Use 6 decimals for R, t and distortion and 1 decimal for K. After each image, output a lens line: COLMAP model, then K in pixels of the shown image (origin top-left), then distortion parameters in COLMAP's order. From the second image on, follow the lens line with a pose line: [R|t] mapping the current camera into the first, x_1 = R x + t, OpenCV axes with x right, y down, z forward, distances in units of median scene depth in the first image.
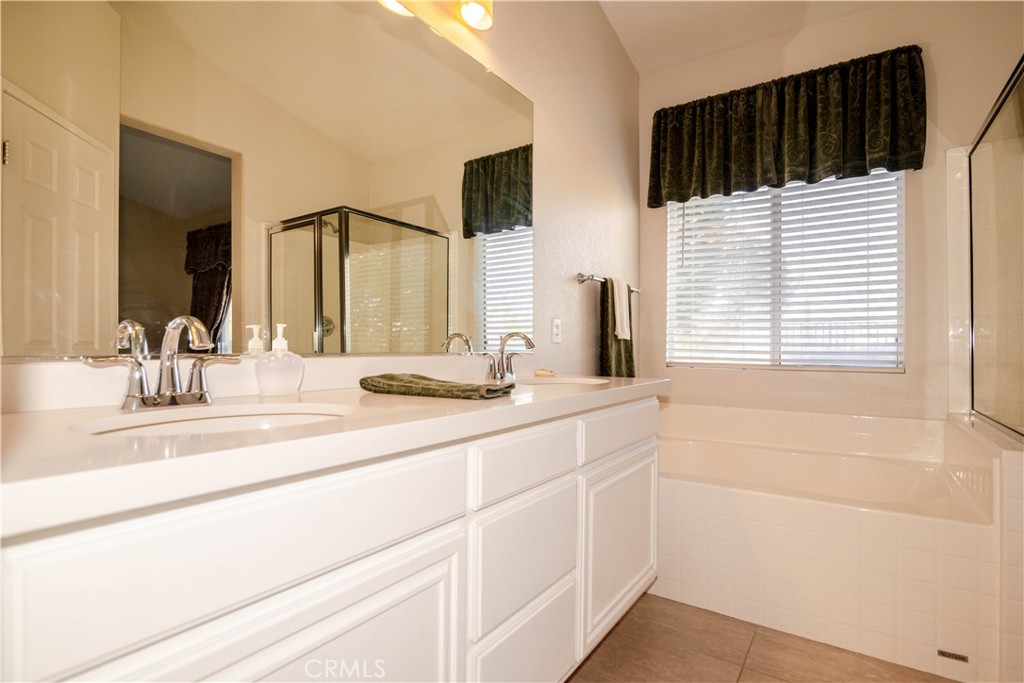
lens RADIAL K [[504.9, 0, 509.5], [0, 504.9, 342.6], [0, 0, 1]] dist [-0.012285, -0.000199]
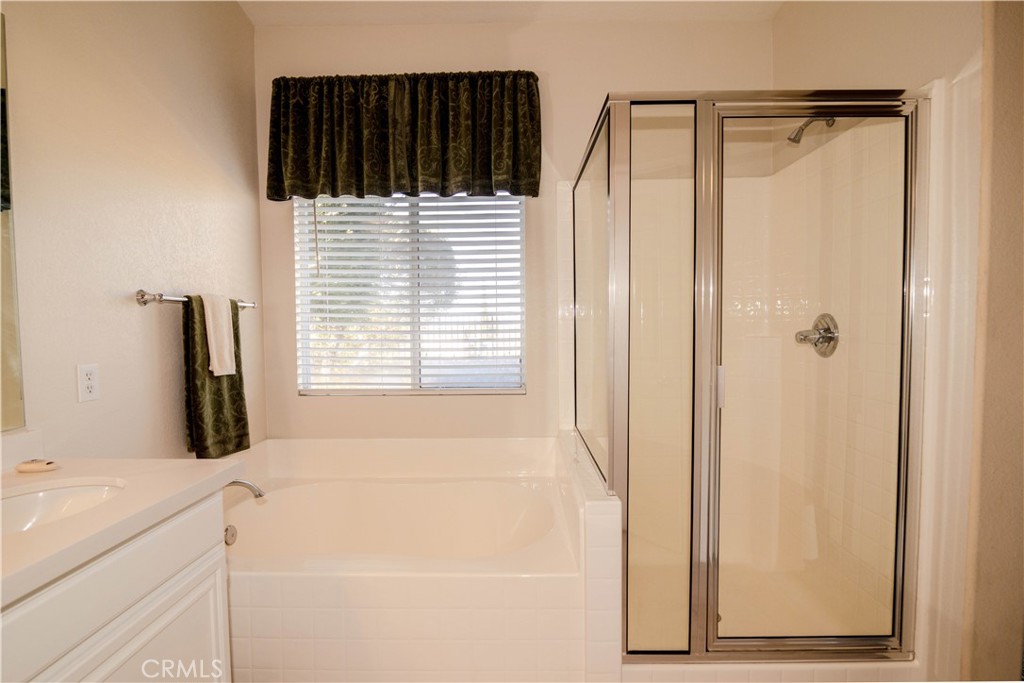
lens RADIAL K [[504.9, 0, 509.5], [0, 504.9, 342.6], [0, 0, 1]] dist [-0.012285, -0.000199]
pose [[0.839302, -0.036675, 0.542426, 0.180553], [0.011582, 0.998702, 0.049605, -0.089621], [-0.543542, -0.035351, 0.838638, 0.134988]]
